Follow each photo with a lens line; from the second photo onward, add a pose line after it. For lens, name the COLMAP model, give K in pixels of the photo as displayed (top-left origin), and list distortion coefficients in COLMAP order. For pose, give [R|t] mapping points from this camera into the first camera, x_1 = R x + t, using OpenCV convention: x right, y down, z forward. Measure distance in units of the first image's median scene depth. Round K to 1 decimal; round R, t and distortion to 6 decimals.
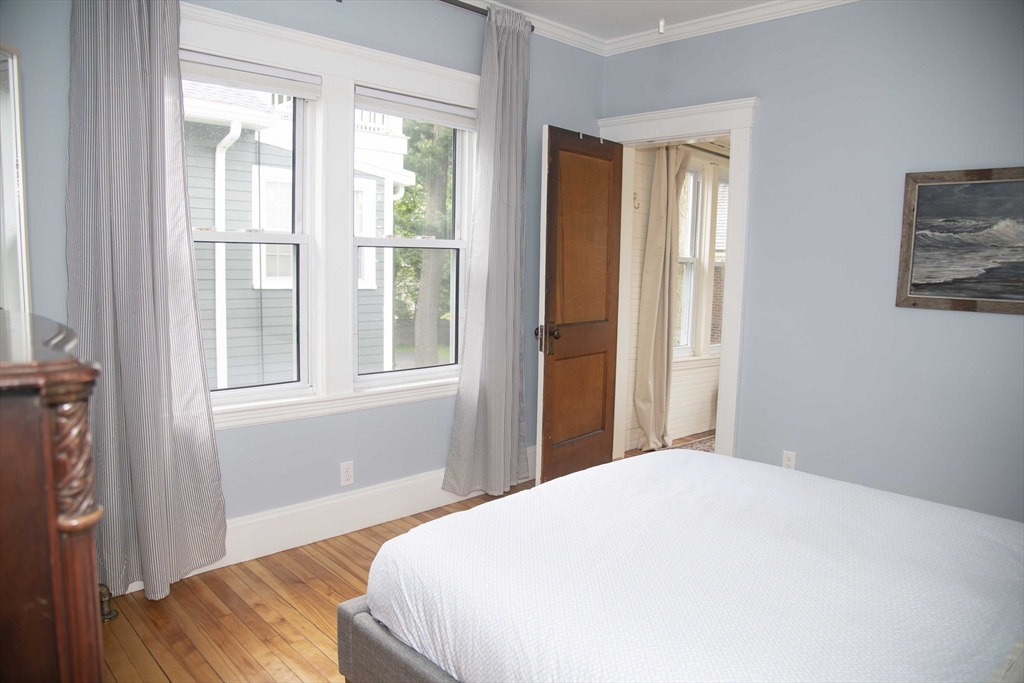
lens RADIAL K [[699.1, 0, 512.2], [0, 699.1, 340.0], [0, 0, 1]] dist [-0.095577, 0.042782]
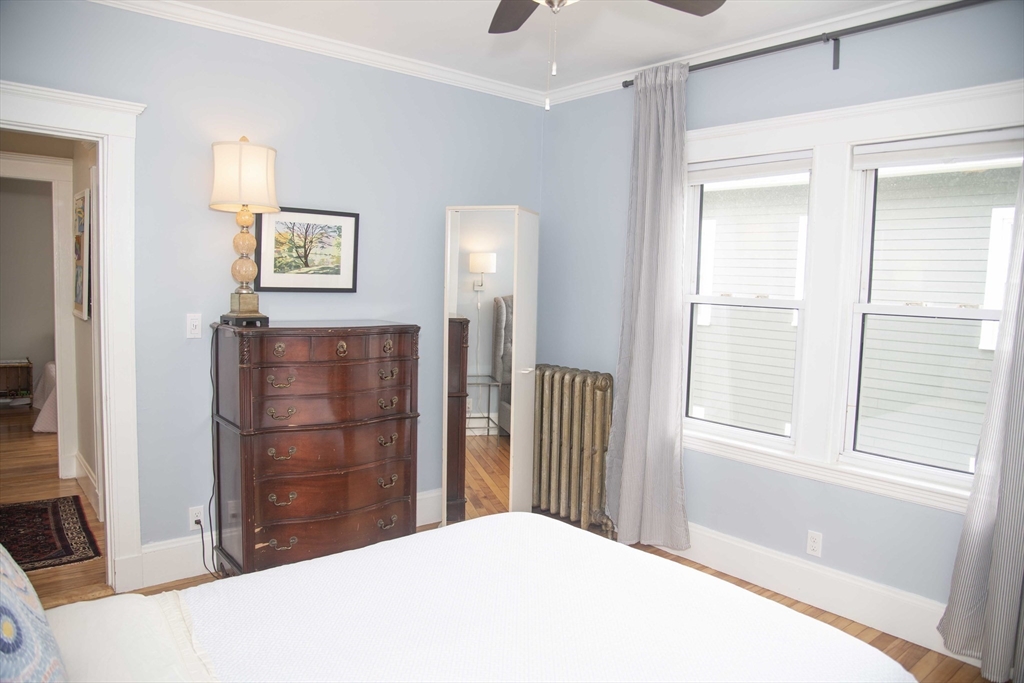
lens RADIAL K [[699.1, 0, 510.6], [0, 699.1, 343.1], [0, 0, 1]] dist [-0.095577, 0.042782]
pose [[-0.056678, 0.060249, -0.996573, 0.724796], [-0.156493, 0.985303, 0.068468, -0.084025], [0.986052, 0.159837, -0.046416, 0.577957]]
